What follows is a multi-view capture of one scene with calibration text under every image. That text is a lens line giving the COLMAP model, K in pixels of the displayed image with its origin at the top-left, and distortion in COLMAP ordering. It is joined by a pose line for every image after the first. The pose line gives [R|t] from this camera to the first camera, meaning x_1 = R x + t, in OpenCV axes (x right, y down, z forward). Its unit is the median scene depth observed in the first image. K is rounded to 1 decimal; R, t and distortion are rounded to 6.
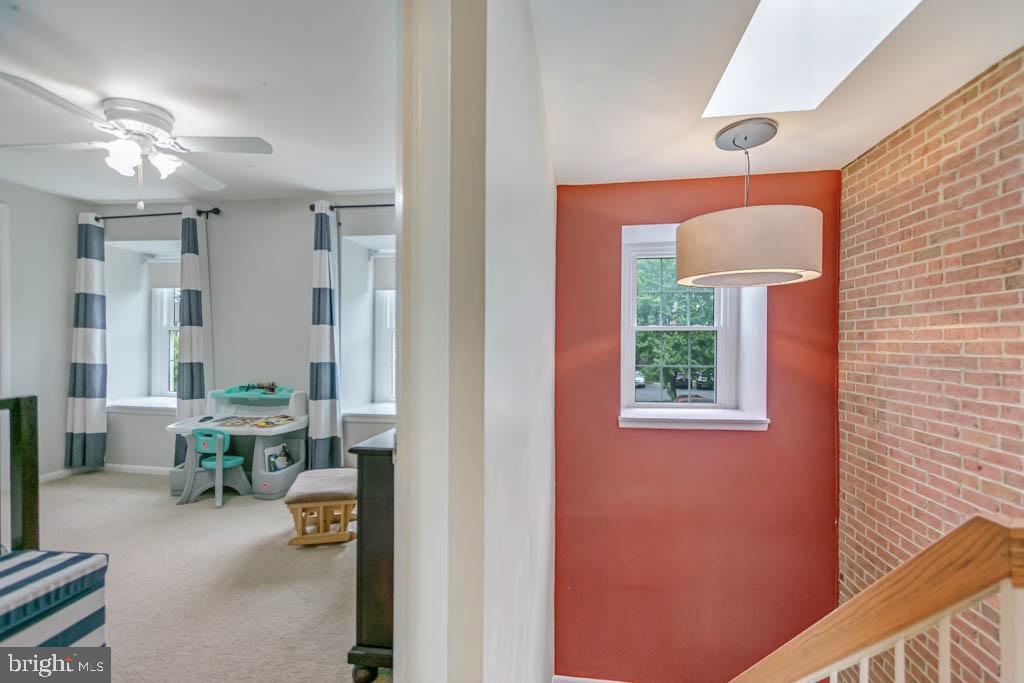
lens RADIAL K [[471.9, 0, 513.5], [0, 471.9, 344.6], [0, 0, 1]] dist [0.002384, 0.000109]
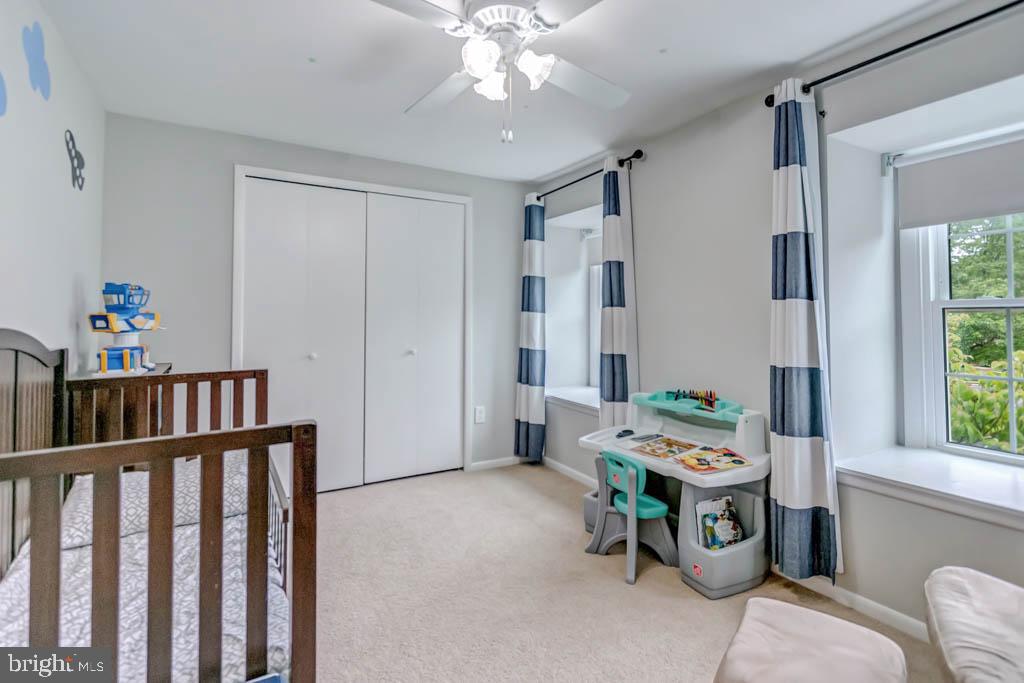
lens RADIAL K [[488.1, 0, 510.8], [0, 488.1, 304.6], [0, 0, 1]] dist [0.005364, 0.000497]
pose [[0.616890, -0.029108, -0.786511, -0.153148], [-0.000001, 0.999316, -0.036984, -0.013787], [0.787050, 0.022816, 0.616468, 0.376217]]
